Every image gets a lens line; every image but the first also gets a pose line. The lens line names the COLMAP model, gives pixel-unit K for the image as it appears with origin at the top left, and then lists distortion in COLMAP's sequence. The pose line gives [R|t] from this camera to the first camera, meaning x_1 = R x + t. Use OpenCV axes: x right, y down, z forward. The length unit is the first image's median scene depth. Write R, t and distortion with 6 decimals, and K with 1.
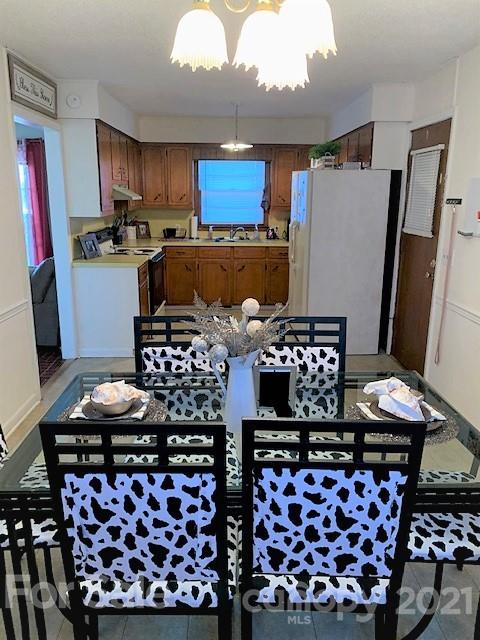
lens RADIAL K [[498.5, 0, 238.7], [0, 498.5, 322.3], [0, 0, 1]] dist [0.029433, 0.000757]
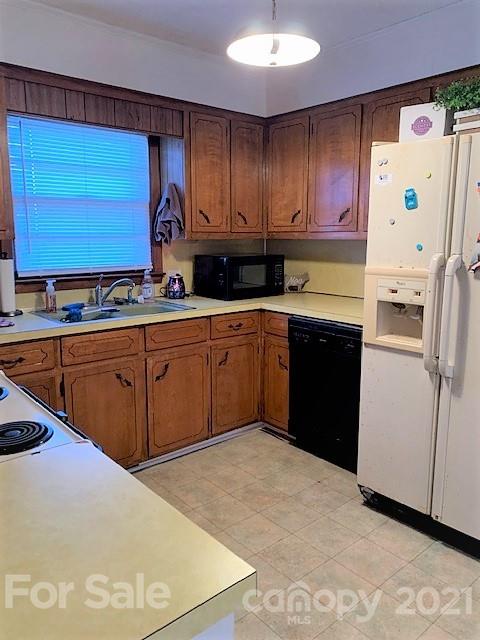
lens RADIAL K [[498.5, 0, 241.3], [0, 498.5, 317.1], [0, 0, 1]] dist [0.029433, 0.000757]
pose [[0.766340, -0.114629, 0.632126, -0.200744], [0.159833, 0.987033, -0.014781, -0.130870], [-0.622235, 0.112362, 0.774725, 0.582045]]
